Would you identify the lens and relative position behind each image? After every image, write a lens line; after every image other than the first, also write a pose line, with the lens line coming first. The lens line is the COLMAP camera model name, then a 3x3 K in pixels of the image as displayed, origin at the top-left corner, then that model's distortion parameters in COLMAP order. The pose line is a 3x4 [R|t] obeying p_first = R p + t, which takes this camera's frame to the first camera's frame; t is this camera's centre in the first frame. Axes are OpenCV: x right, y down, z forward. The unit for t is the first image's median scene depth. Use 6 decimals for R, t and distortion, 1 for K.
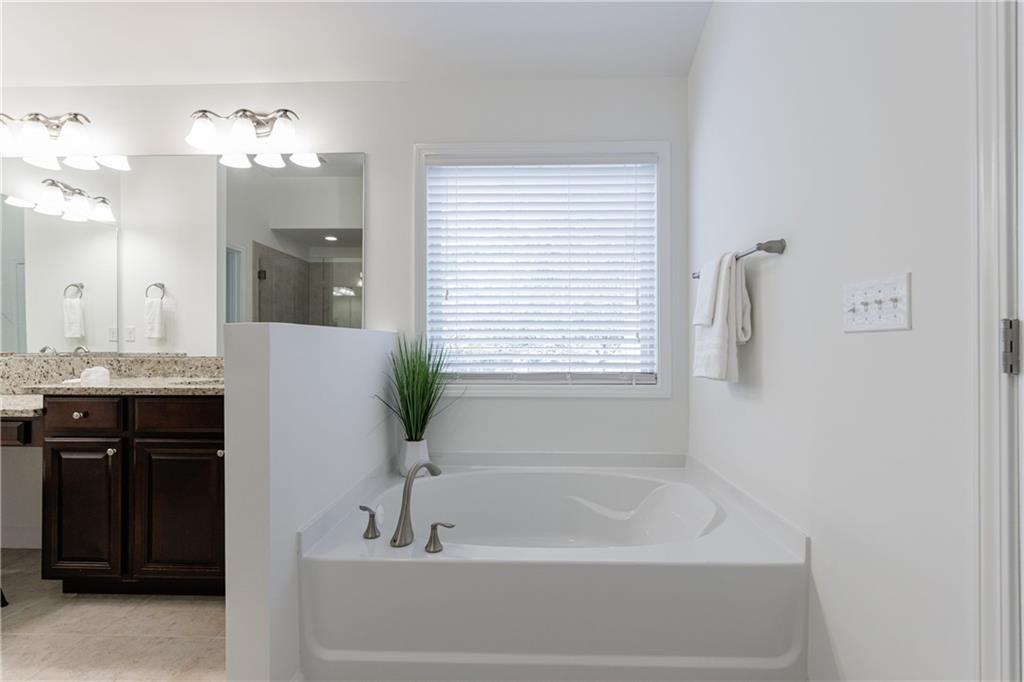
lens RADIAL K [[475.7, 0, 514.2], [0, 475.7, 341.2], [0, 0, 1]] dist [-0.005101, 0.000143]
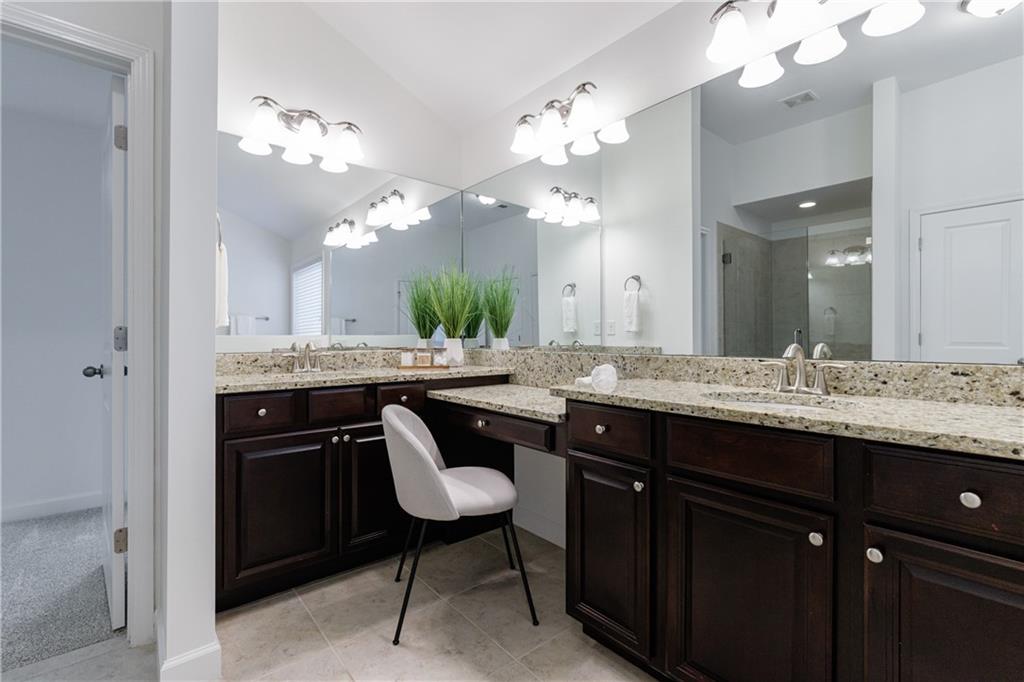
lens RADIAL K [[459.1, 0, 511.8], [0, 459.1, 338.5], [0, 0, 1]] dist [0.000393, -0.000006]
pose [[0.663570, 0.000016, -0.748114, -0.348858], [0.006677, 0.999960, 0.005944, 0.000389], [0.748084, -0.008940, 0.663544, 0.299562]]
